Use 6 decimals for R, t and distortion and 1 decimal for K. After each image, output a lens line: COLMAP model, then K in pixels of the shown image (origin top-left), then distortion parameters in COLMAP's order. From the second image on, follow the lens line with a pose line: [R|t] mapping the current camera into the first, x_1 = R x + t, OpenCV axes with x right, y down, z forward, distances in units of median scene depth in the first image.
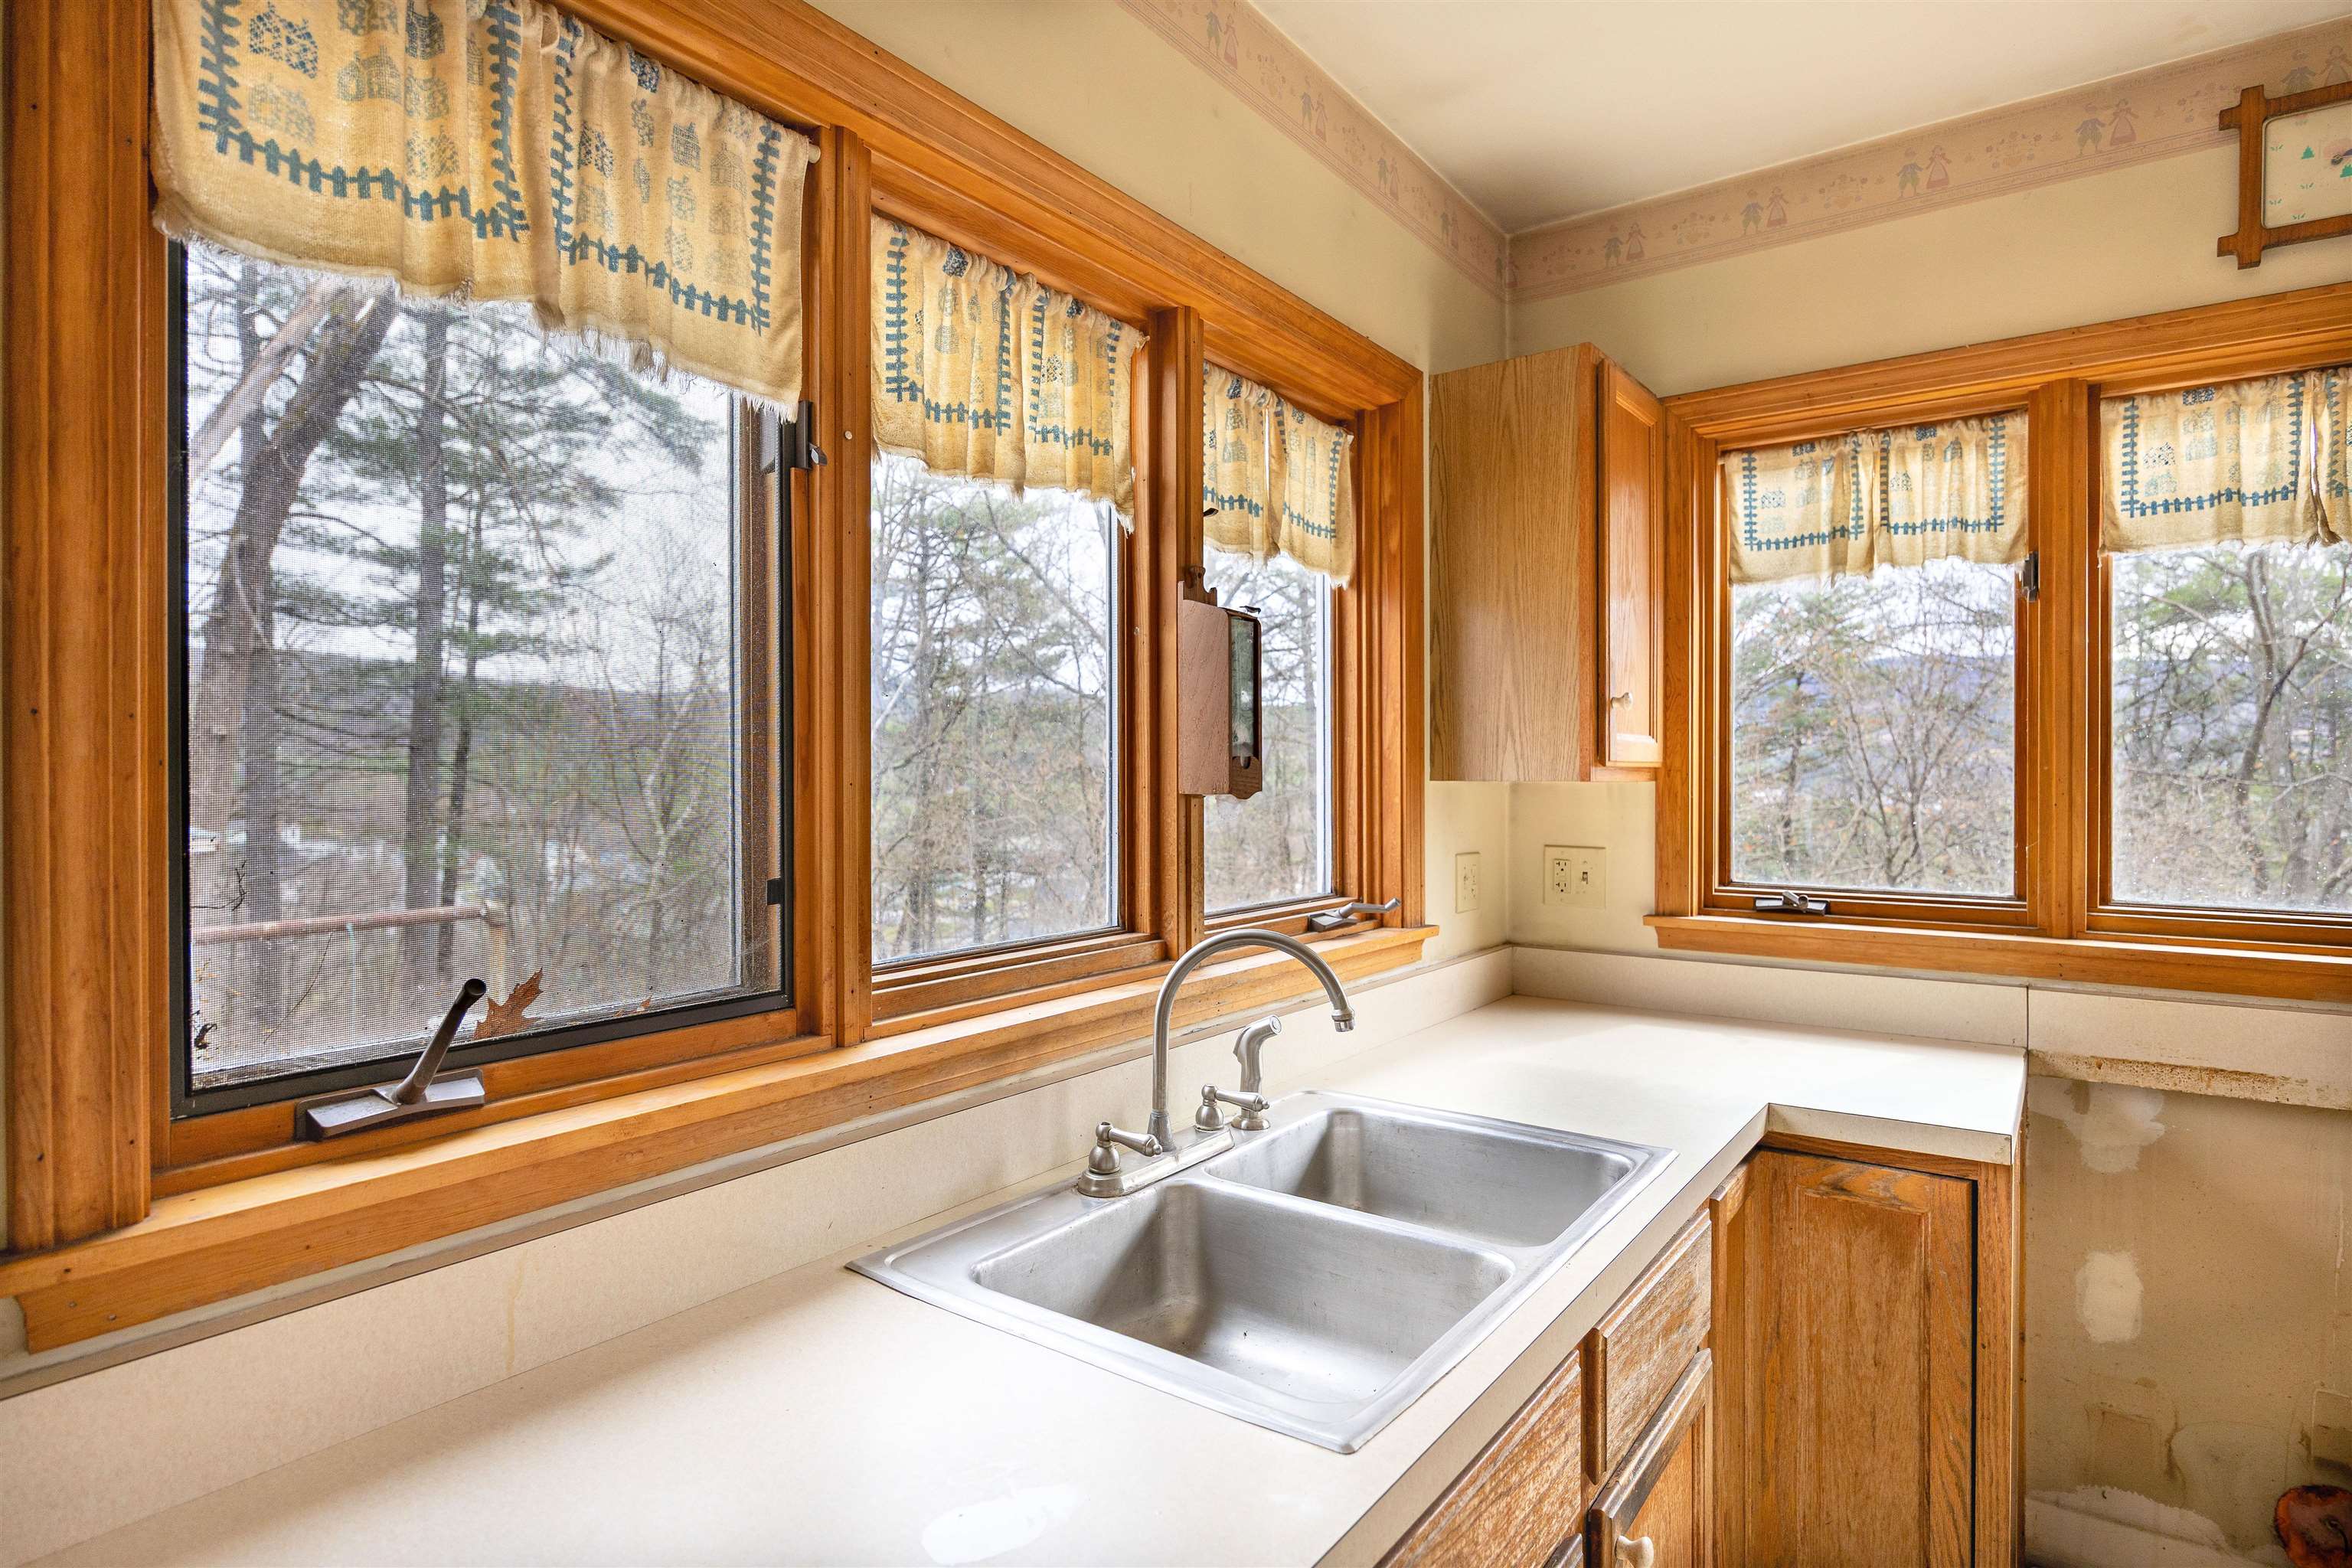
lens RADIAL K [[1234.3, 0, 1195.0], [0, 1234.3, 800.5], [0, 0, 1]] dist [-0.006133, -0.003649]
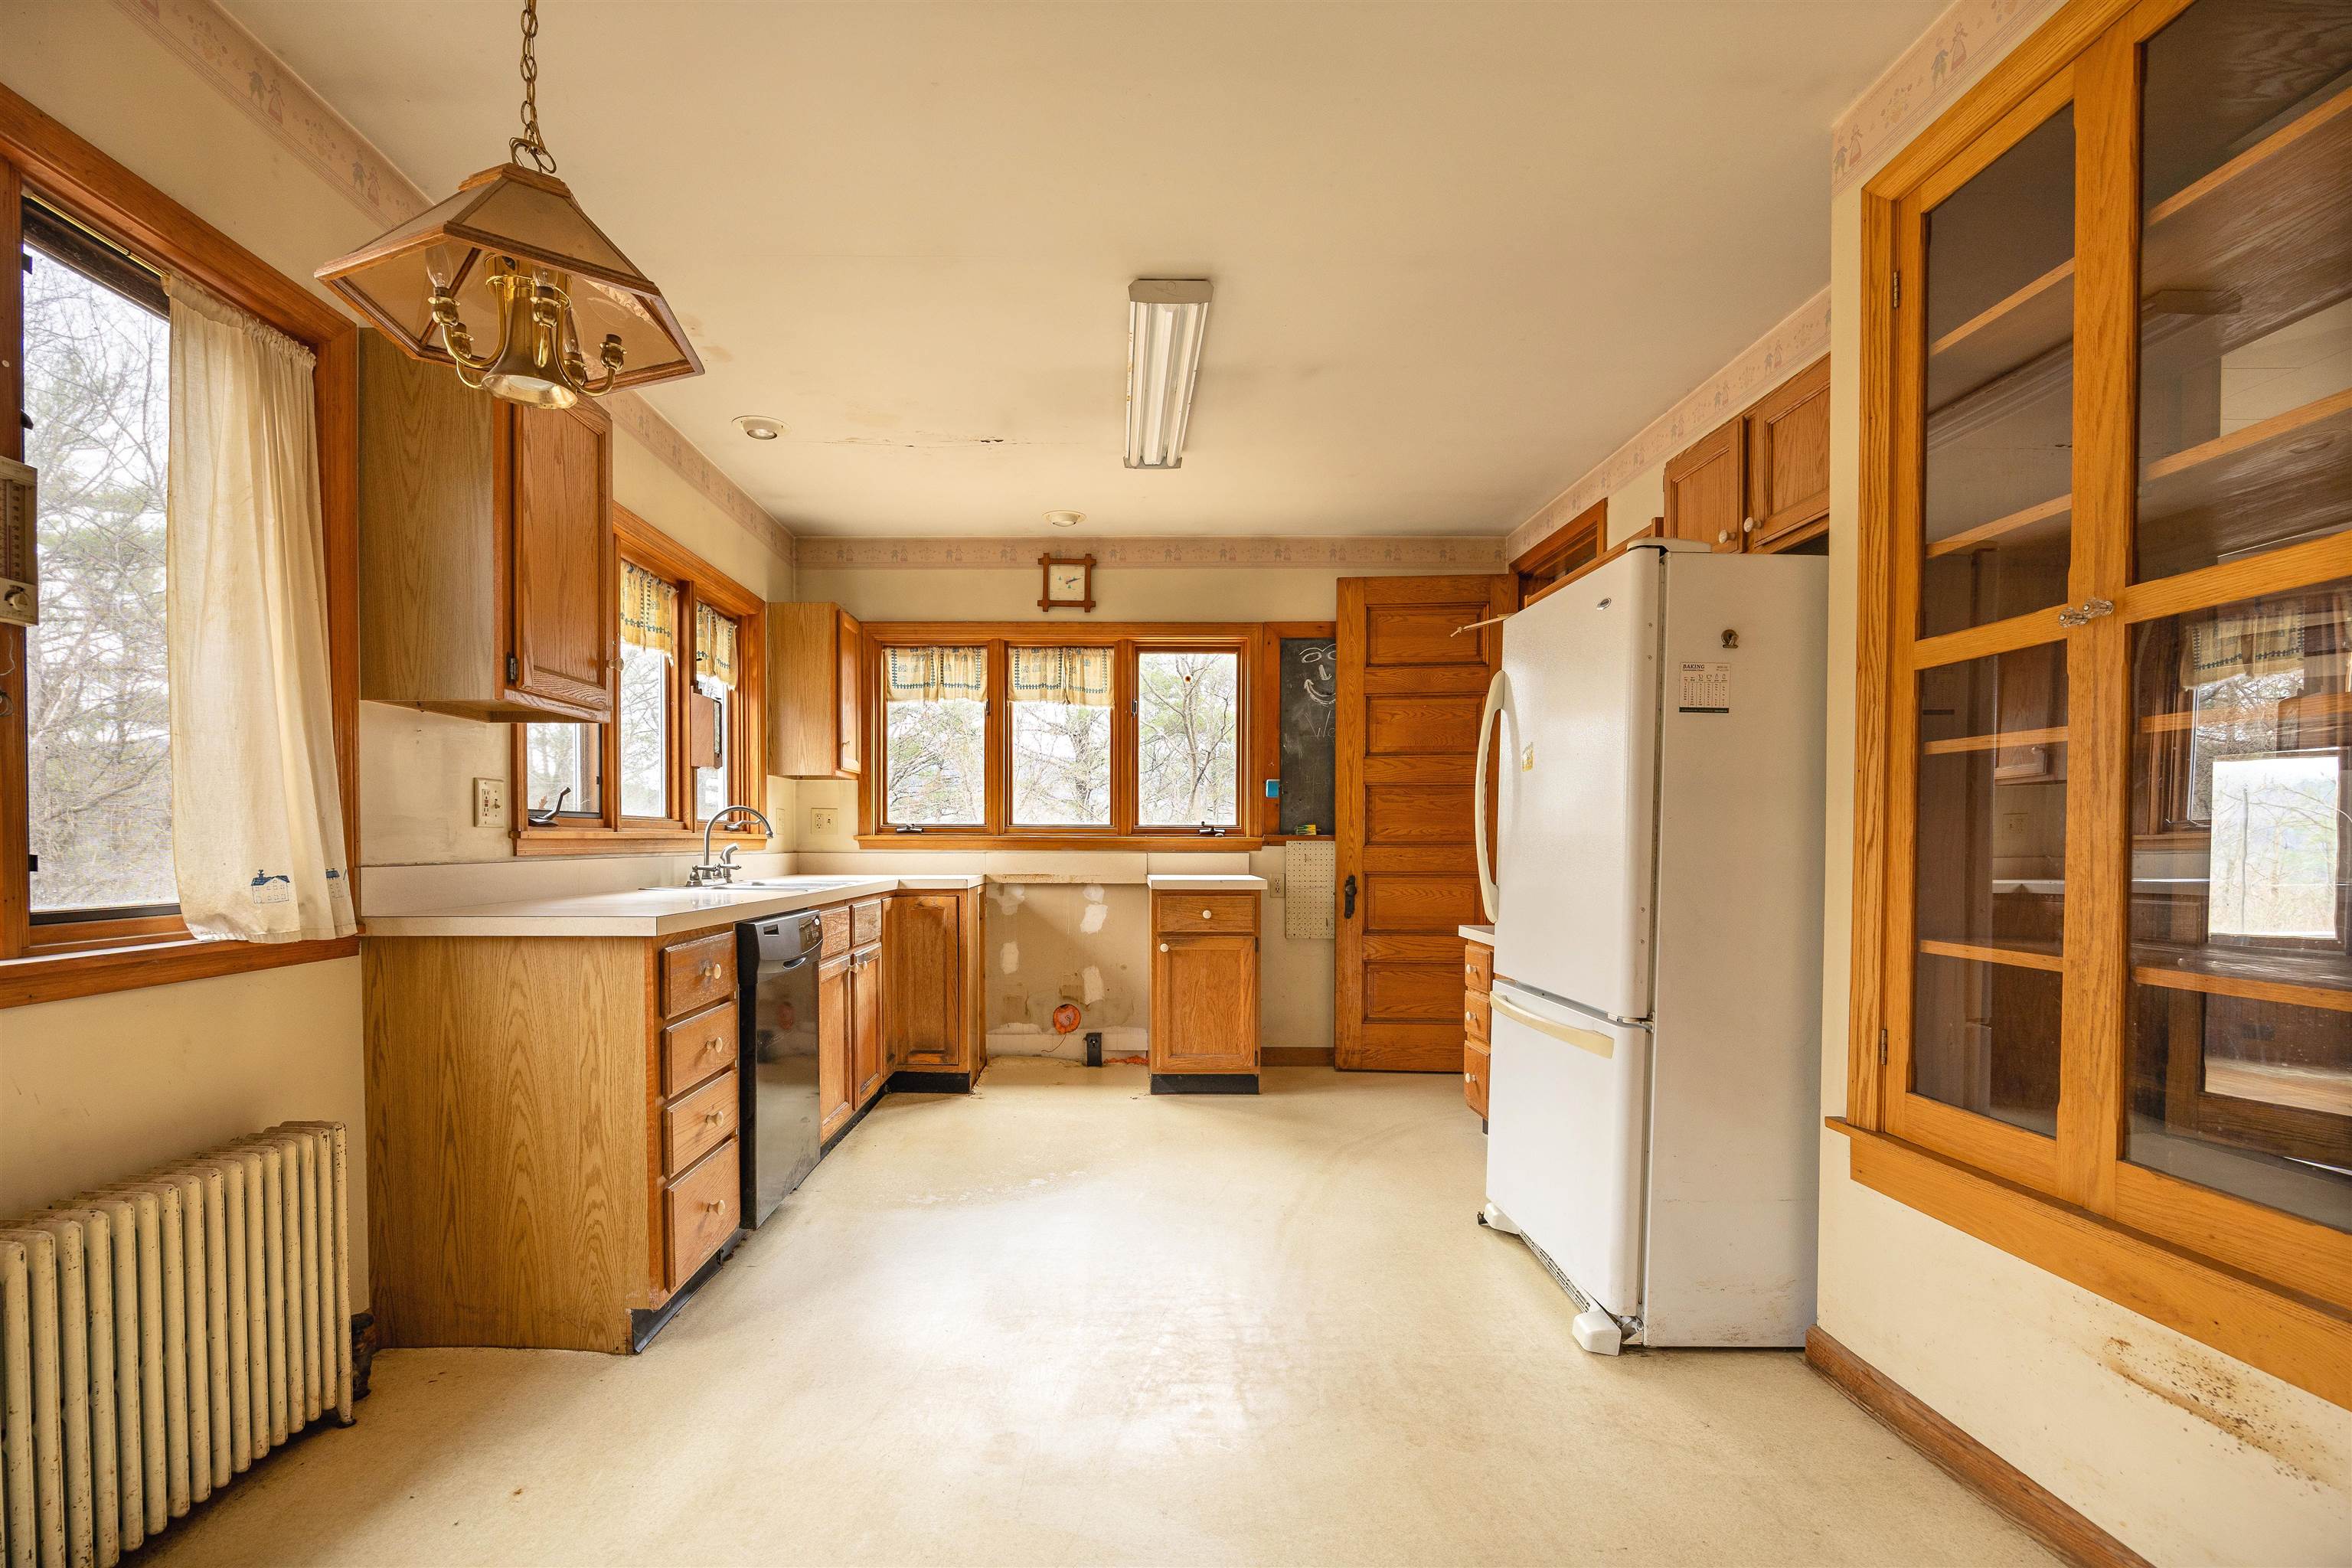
lens RADIAL K [[1066.9, 0, 1065.4], [0, 1066.9, 845.9], [0, 0, 1]] dist [-0.013582, 0.001769]
pose [[0.841363, 0.005055, 0.540447, -0.475052], [0.002977, 0.999898, -0.013988, 0.165656], [-0.540462, 0.013378, 0.841262, -1.121180]]
